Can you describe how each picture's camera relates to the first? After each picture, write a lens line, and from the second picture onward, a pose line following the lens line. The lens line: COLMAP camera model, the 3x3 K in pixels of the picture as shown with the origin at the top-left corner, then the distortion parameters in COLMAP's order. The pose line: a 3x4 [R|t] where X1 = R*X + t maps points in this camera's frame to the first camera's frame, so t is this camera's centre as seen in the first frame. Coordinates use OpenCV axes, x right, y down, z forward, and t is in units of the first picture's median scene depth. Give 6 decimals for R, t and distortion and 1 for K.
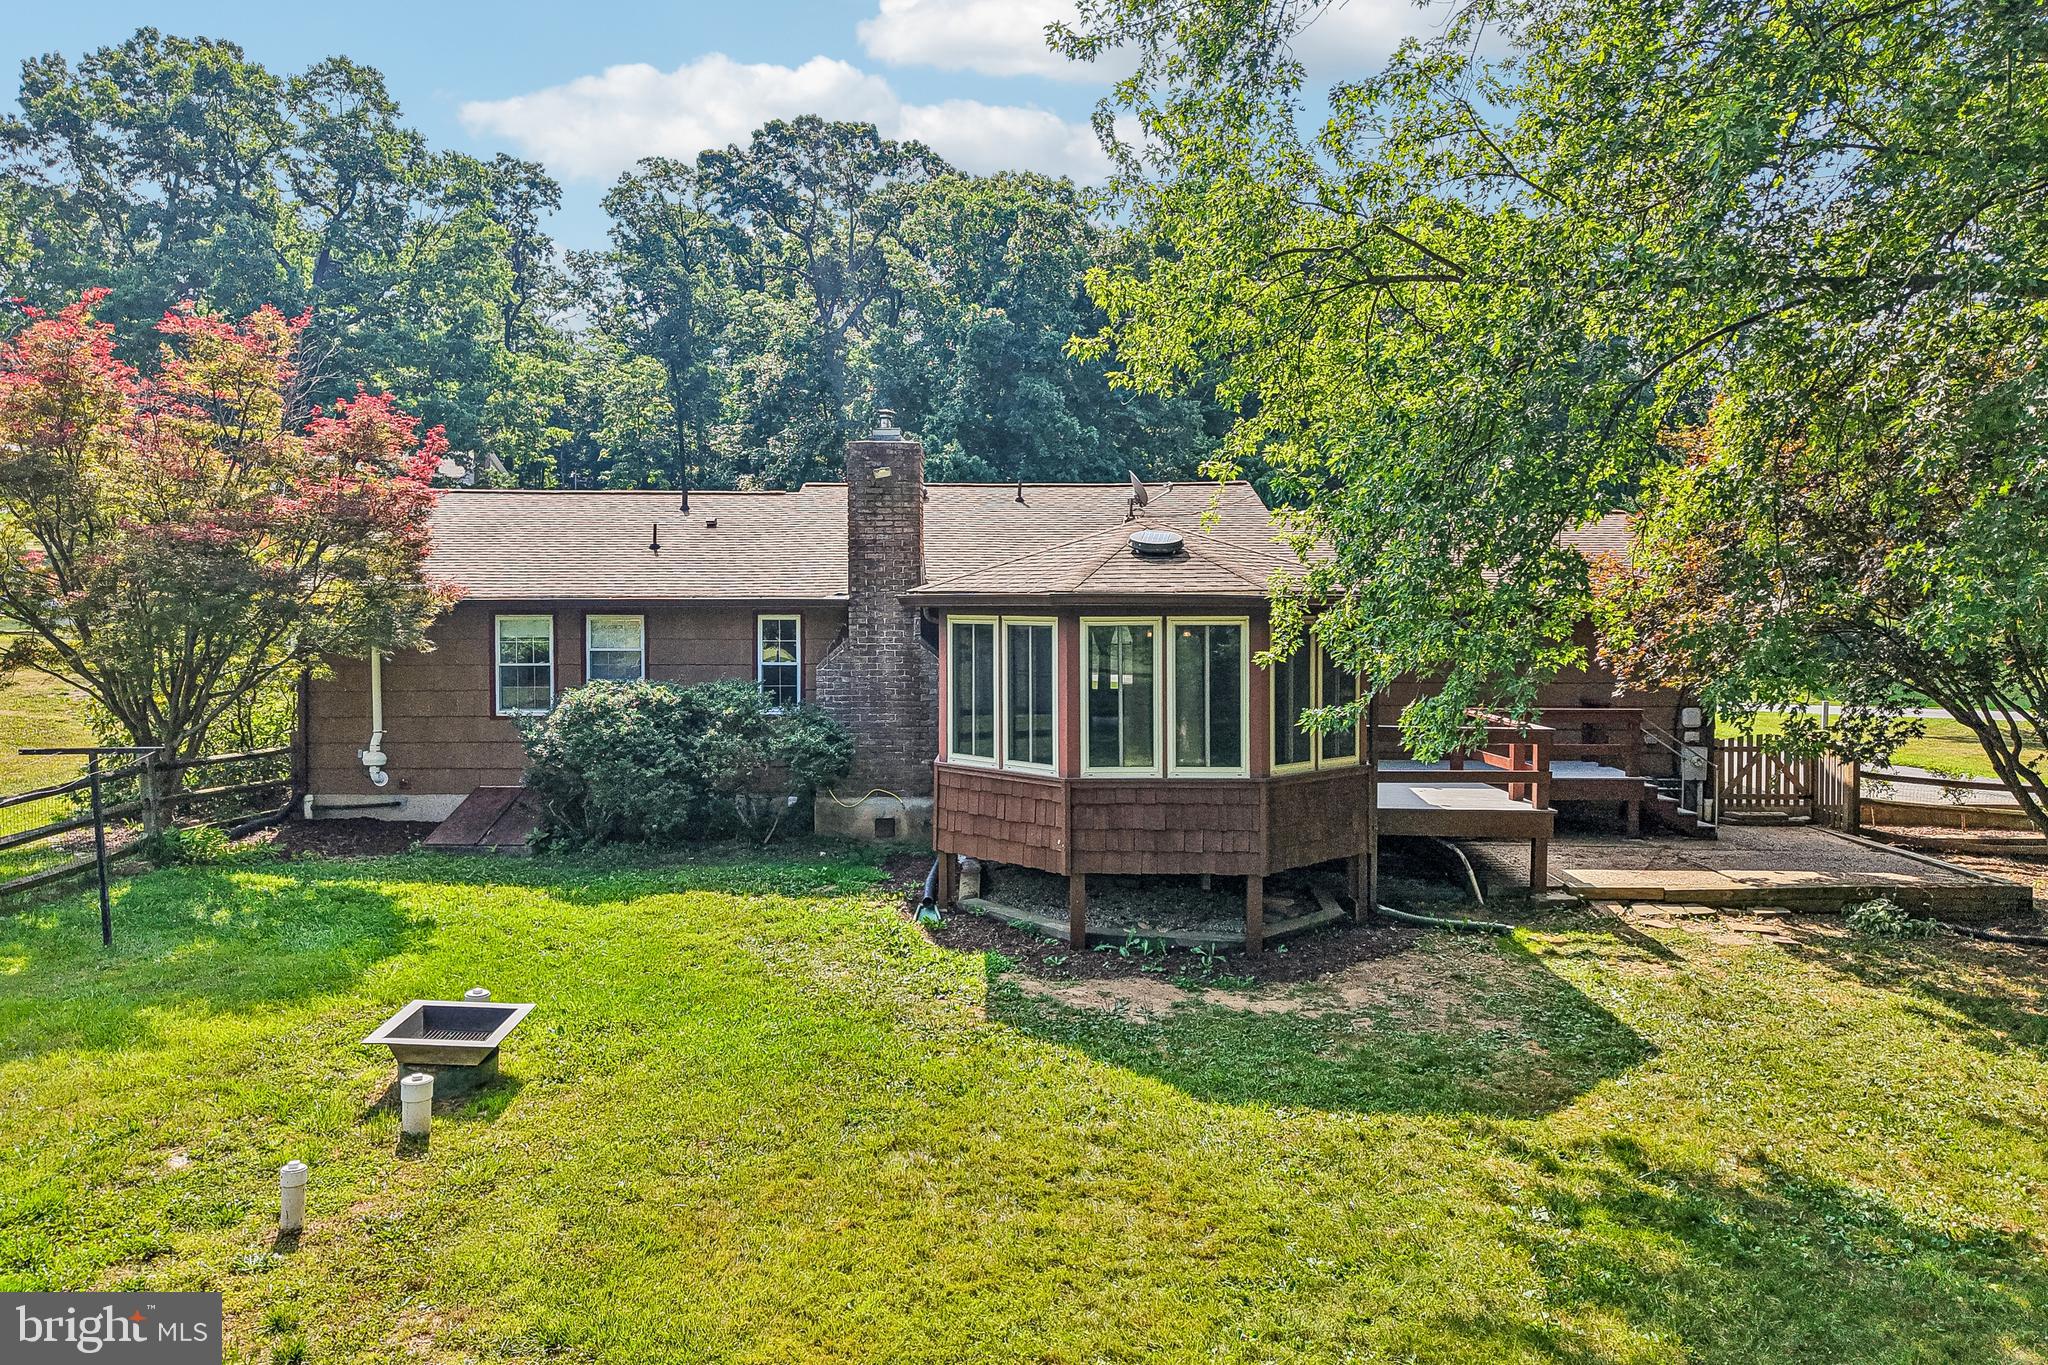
lens RADIAL K [[1352.8, 0, 1014.2], [0, 1352.8, 672.5], [0, 0, 1]] dist [0.028897, -0.031183]
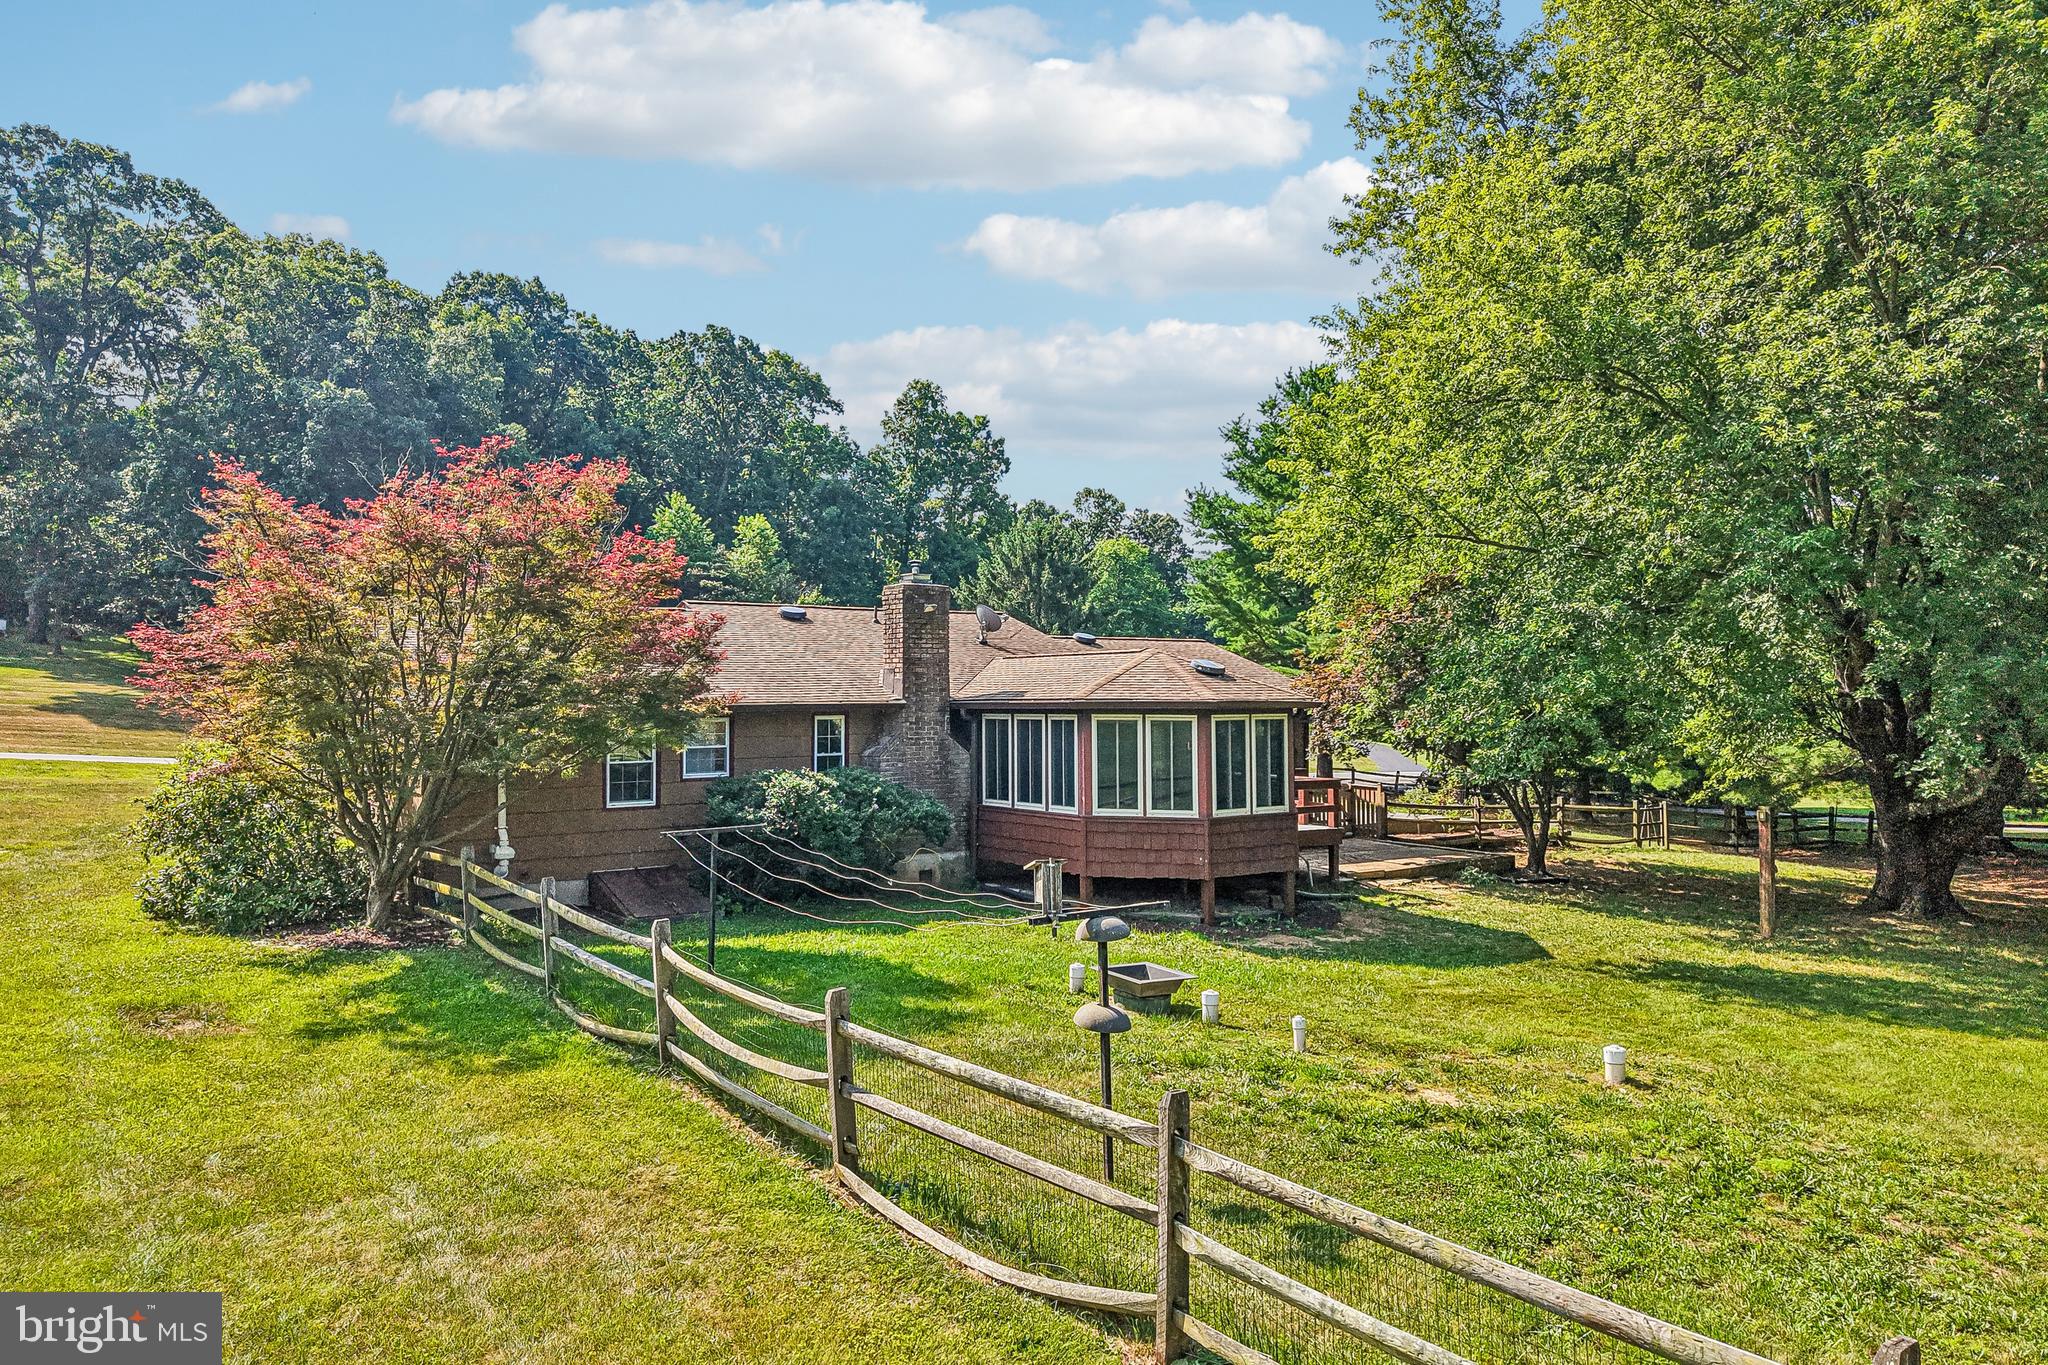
lens RADIAL K [[1345.2, 0, 1020.2], [0, 1345.2, 716.4], [0, 0, 1]] dist [0.000815, -0.001203]
pose [[0.825132, -0.012026, 0.564812, -0.732248], [0.032507, 0.999128, -0.026215, -0.003774], [-0.564004, 0.039991, 0.824803, -0.123112]]
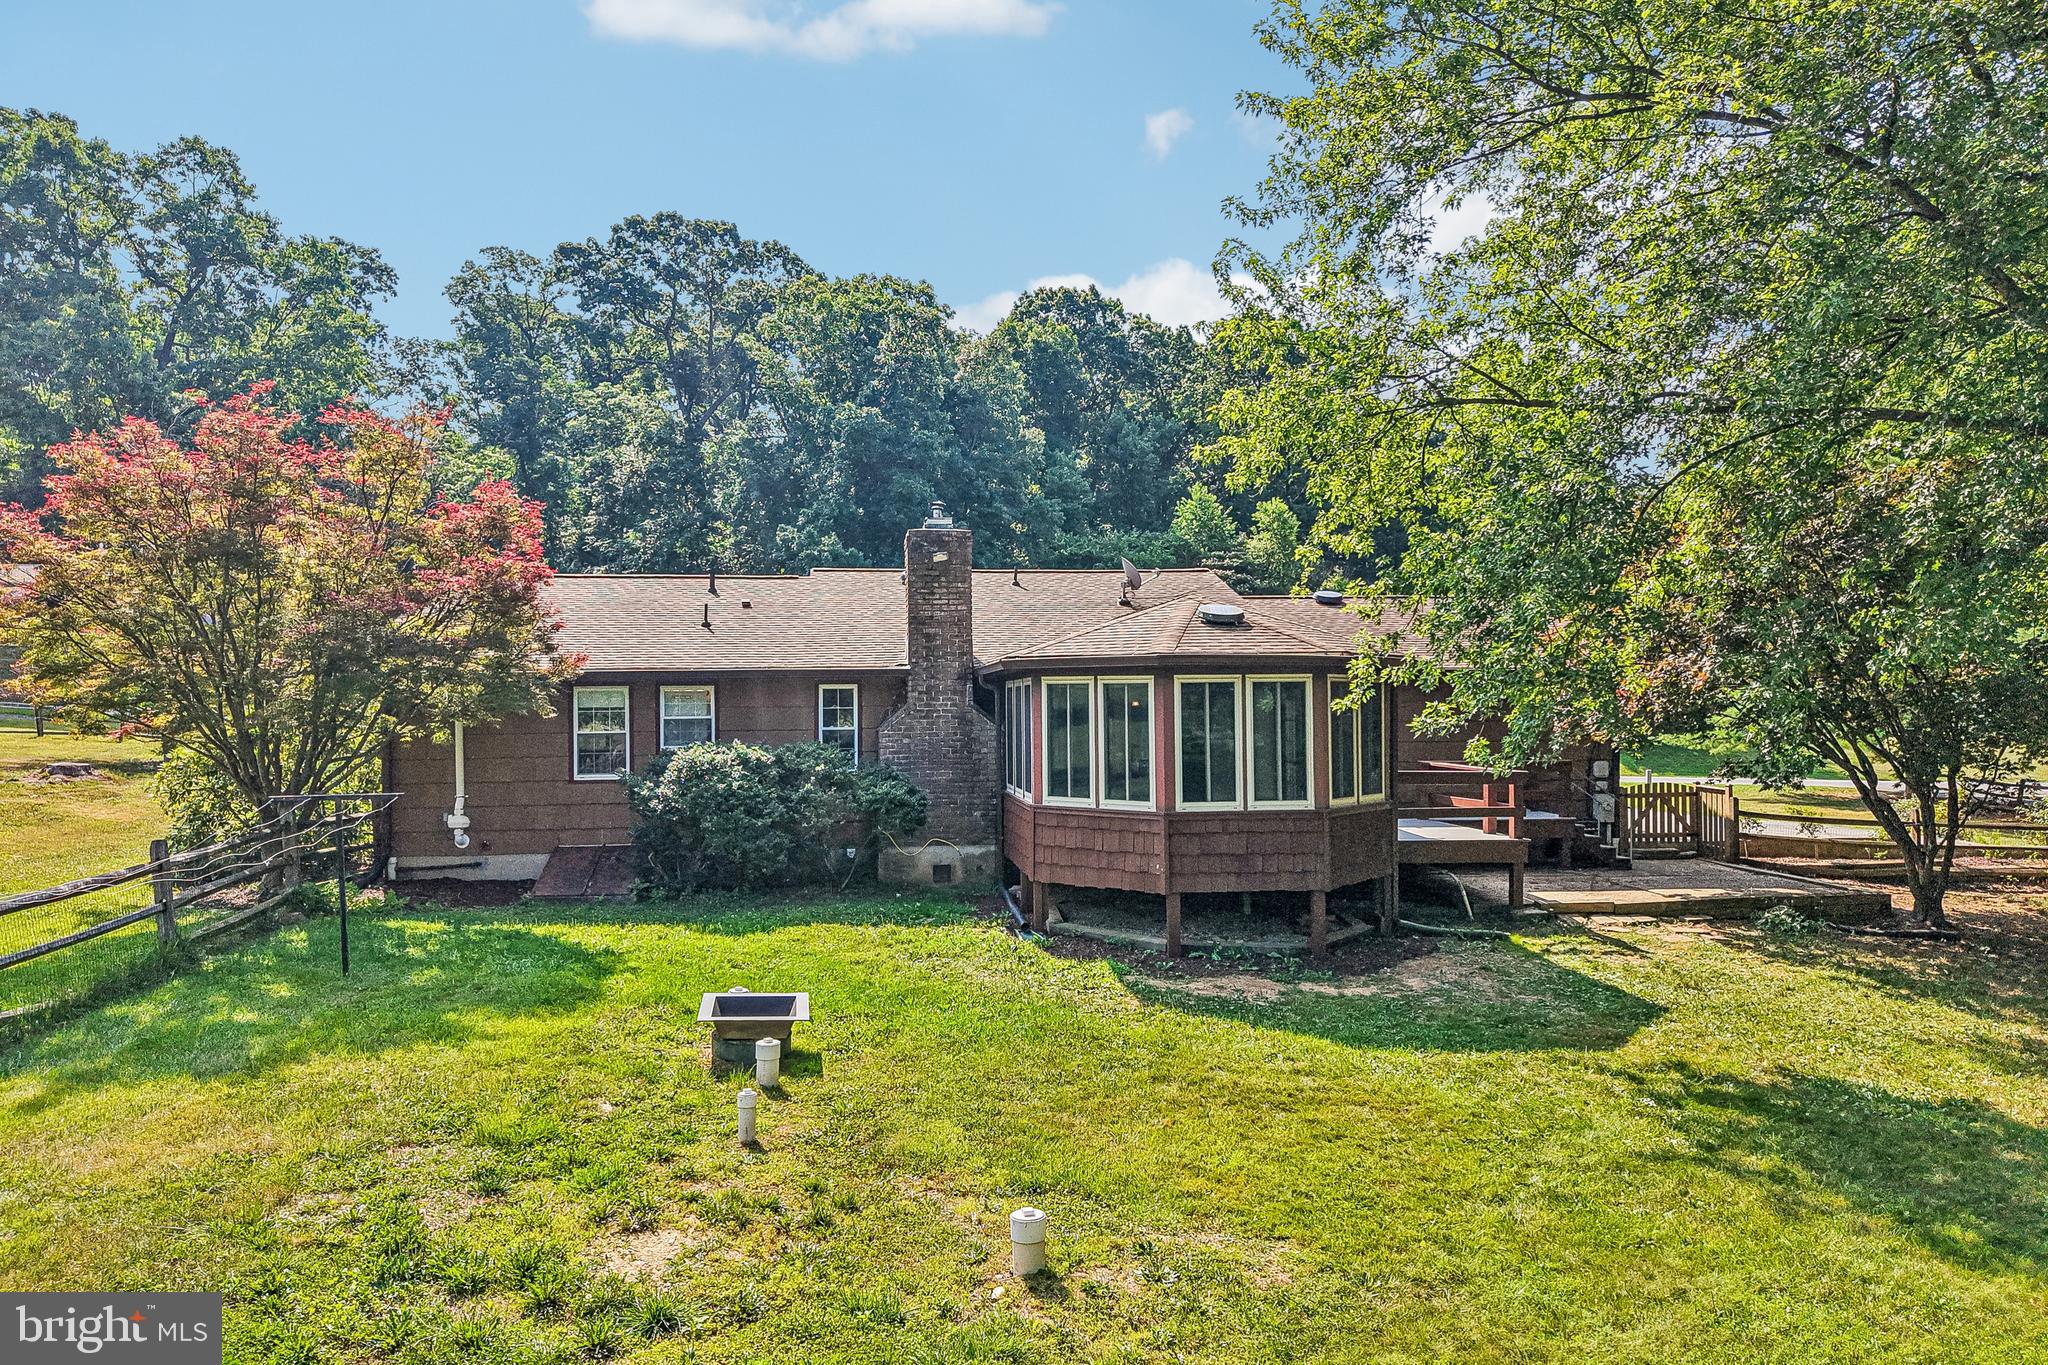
lens RADIAL K [[1347.7, 0, 1017.3], [0, 1347.7, 726.8], [0, 0, 1]] dist [0.029930, -0.028545]
pose [[0.991510, -0.010672, 0.129589, -0.172332], [0.014526, 0.999479, -0.028832, 0.025823], [-0.129214, 0.030469, 0.991149, -0.108627]]
